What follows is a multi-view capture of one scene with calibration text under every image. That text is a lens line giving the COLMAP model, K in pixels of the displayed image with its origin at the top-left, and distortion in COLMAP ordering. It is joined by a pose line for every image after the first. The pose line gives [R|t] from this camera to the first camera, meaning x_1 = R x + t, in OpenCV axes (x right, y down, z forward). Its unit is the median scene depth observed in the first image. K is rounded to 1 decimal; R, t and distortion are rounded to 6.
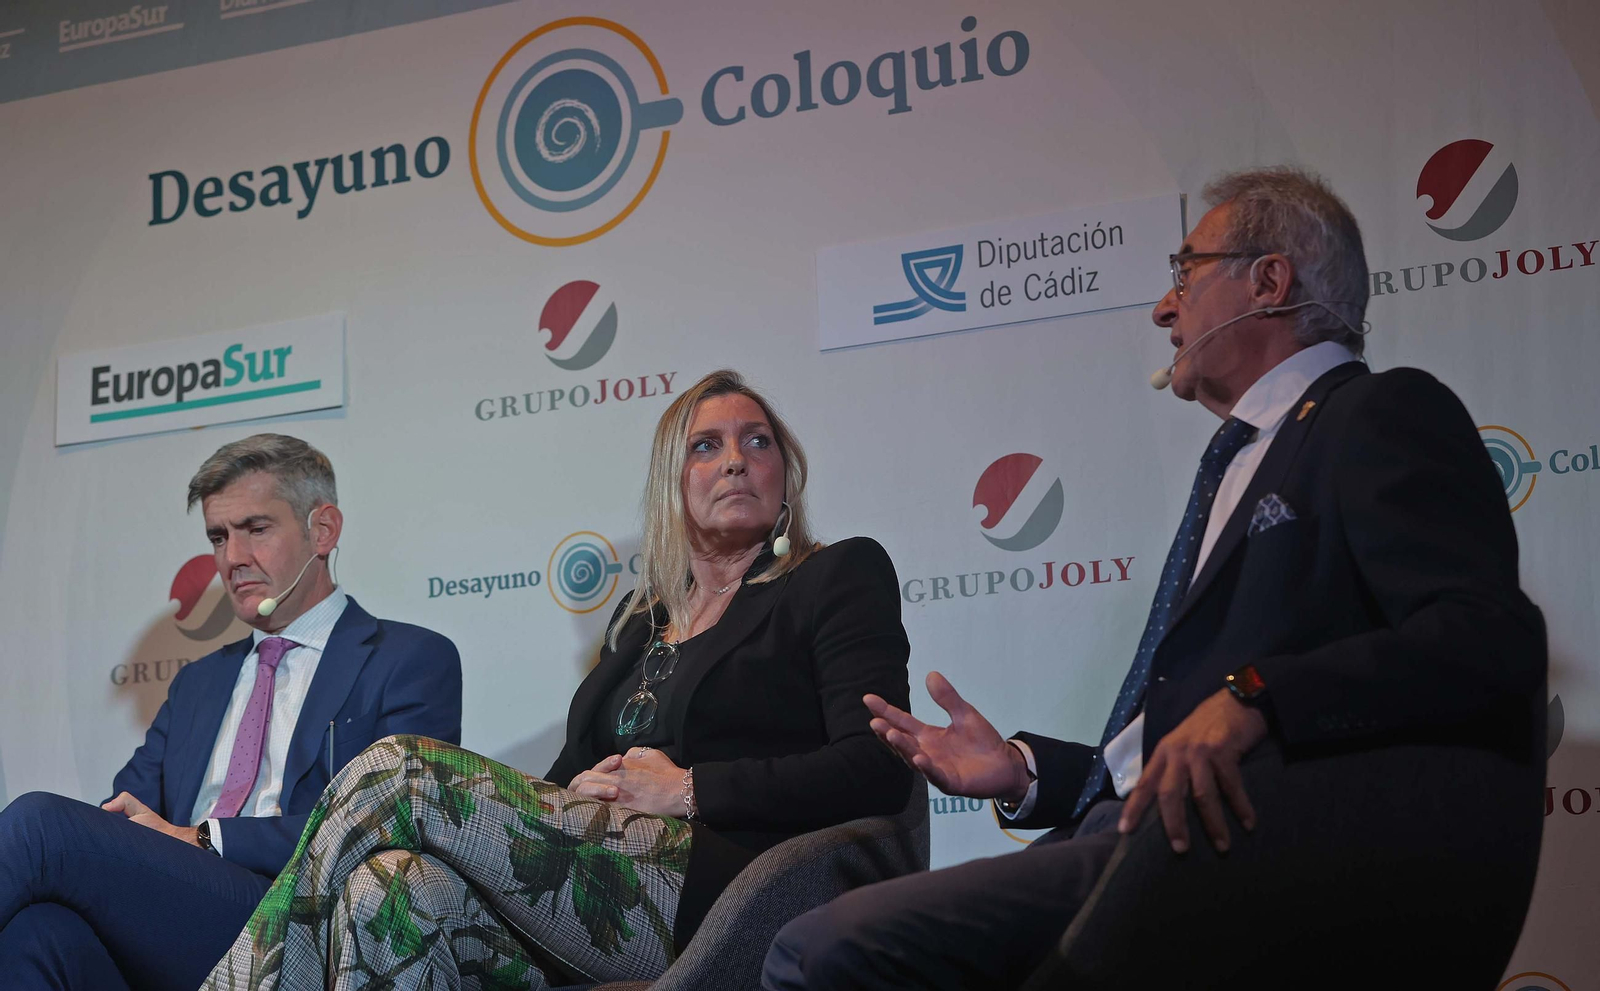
lens RADIAL K [[3351.4, 0, 800.0], [0, 3351.4, 495.5], [0, 0, 1]] dist [-0.019230, 0.129627]
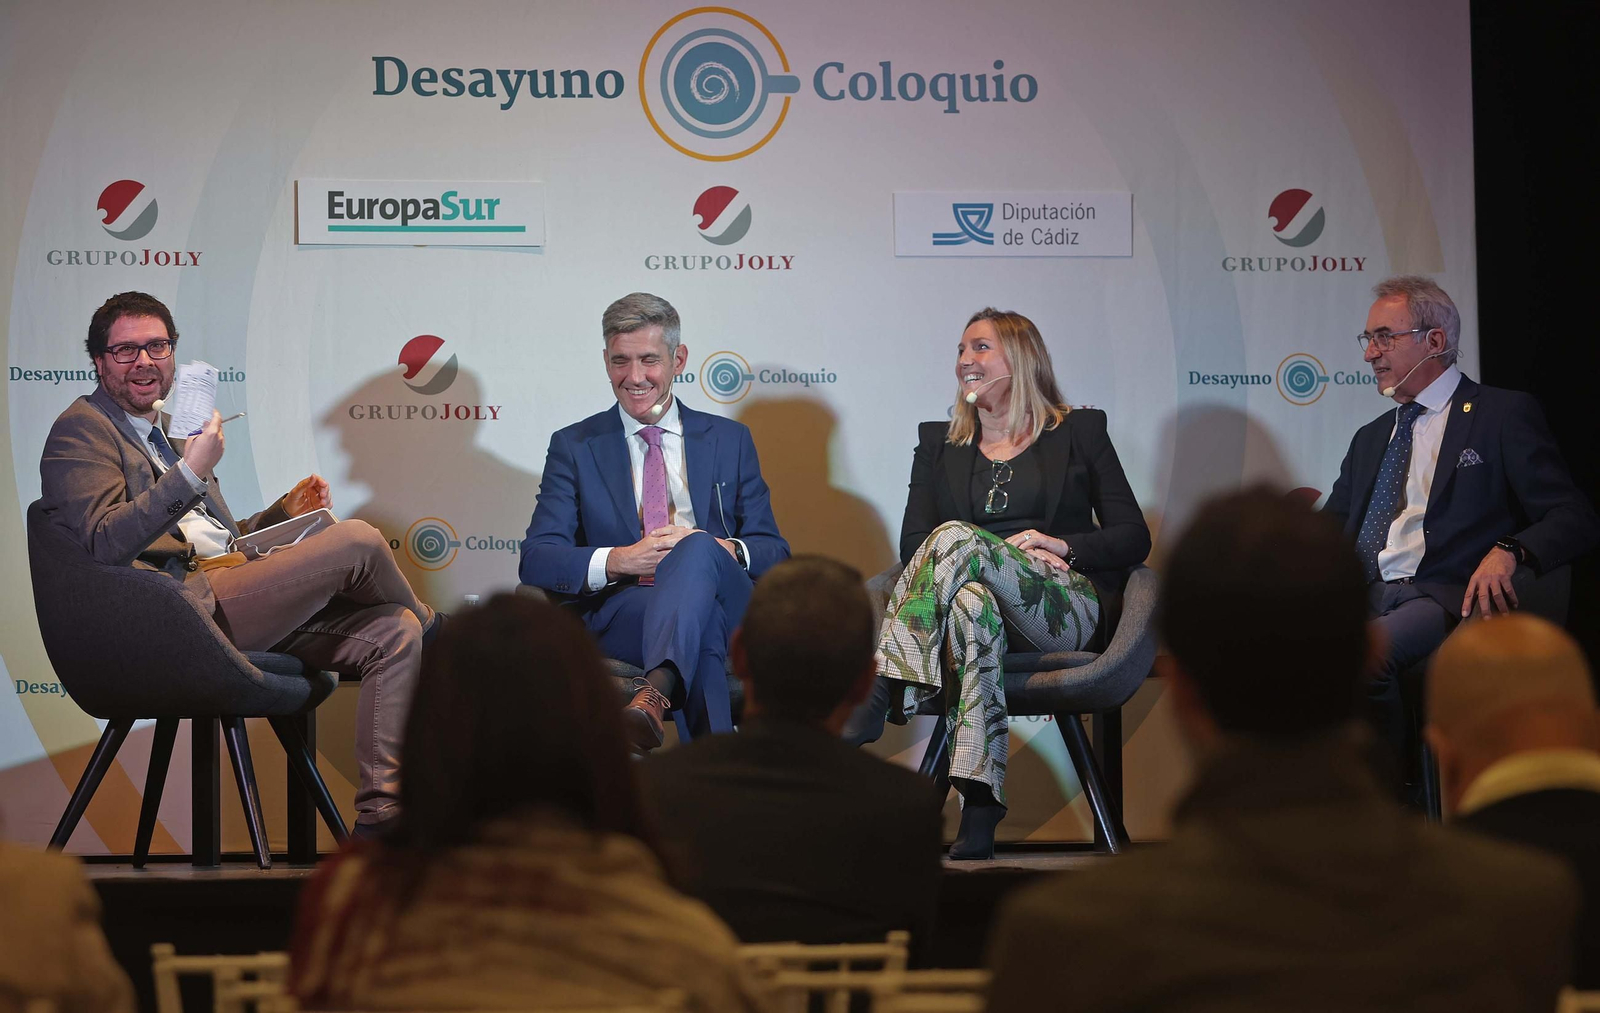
lens RADIAL K [[5088.5, 0, 800.0], [0, 5088.5, 506.5], [0, 0, 1]] dist [0.123558, 0.111307]
pose [[0.818988, 0.039205, 0.572470, -1.374192], [-0.120825, 0.987078, 0.105255, -0.169551], [-0.560946, -0.155371, 0.813142, -0.951024]]
